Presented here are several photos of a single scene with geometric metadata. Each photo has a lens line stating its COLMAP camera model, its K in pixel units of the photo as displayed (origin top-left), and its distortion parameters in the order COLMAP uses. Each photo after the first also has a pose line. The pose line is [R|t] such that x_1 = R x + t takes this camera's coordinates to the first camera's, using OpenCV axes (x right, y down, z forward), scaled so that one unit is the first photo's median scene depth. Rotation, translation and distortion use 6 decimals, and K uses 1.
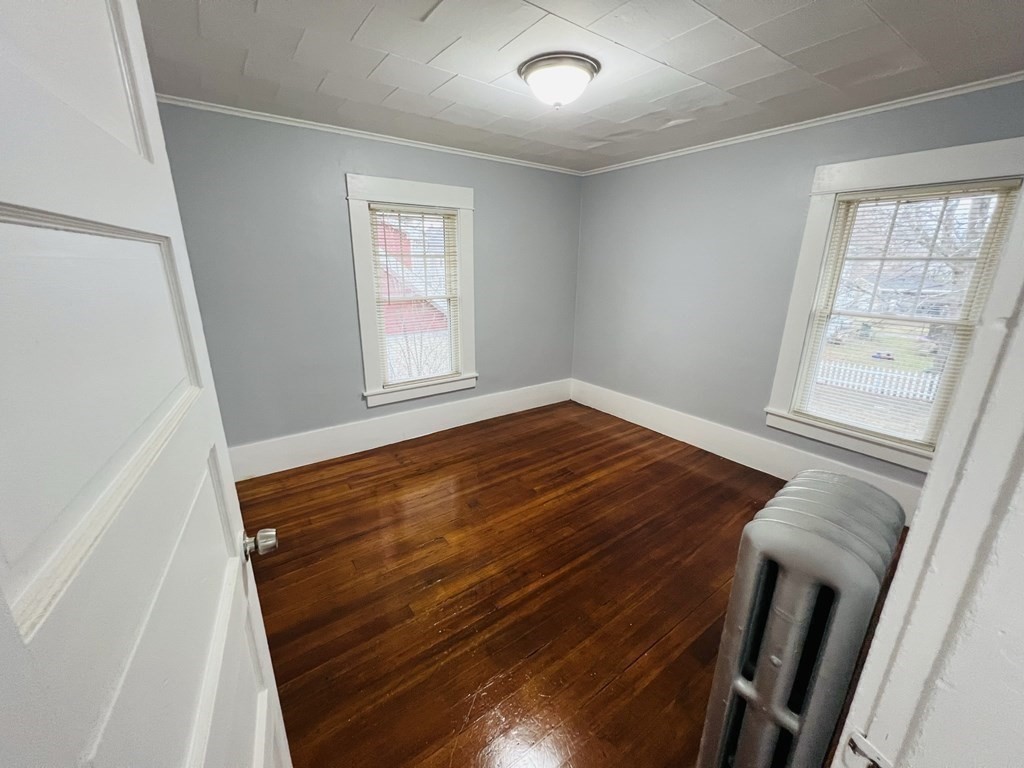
lens RADIAL K [[408.5, 0, 509.5], [0, 408.5, 381.2], [0, 0, 1]] dist [-0.000930, -0.000110]
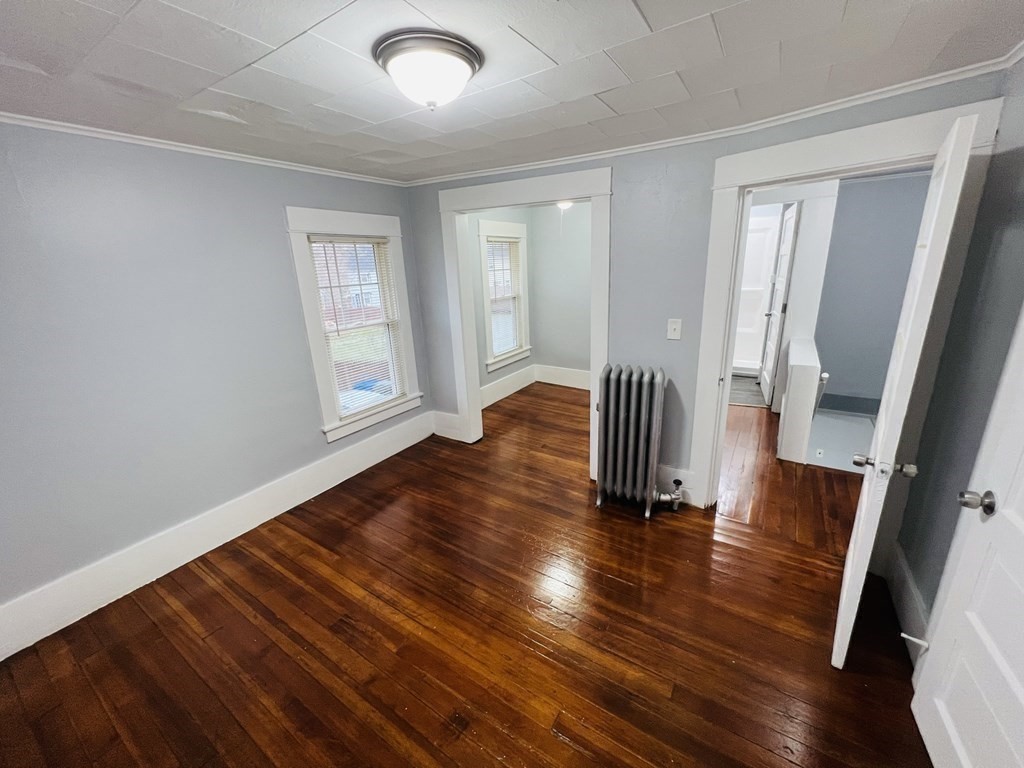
lens RADIAL K [[408.5, 0, 509.5], [0, 408.5, 381.2], [0, 0, 1]] dist [-0.000930, -0.000110]
pose [[-0.364694, -0.250823, 0.896709, -0.456327], [0.299268, 0.880364, 0.367964, -0.284580], [-0.881724, 0.402551, -0.246000, 0.780593]]
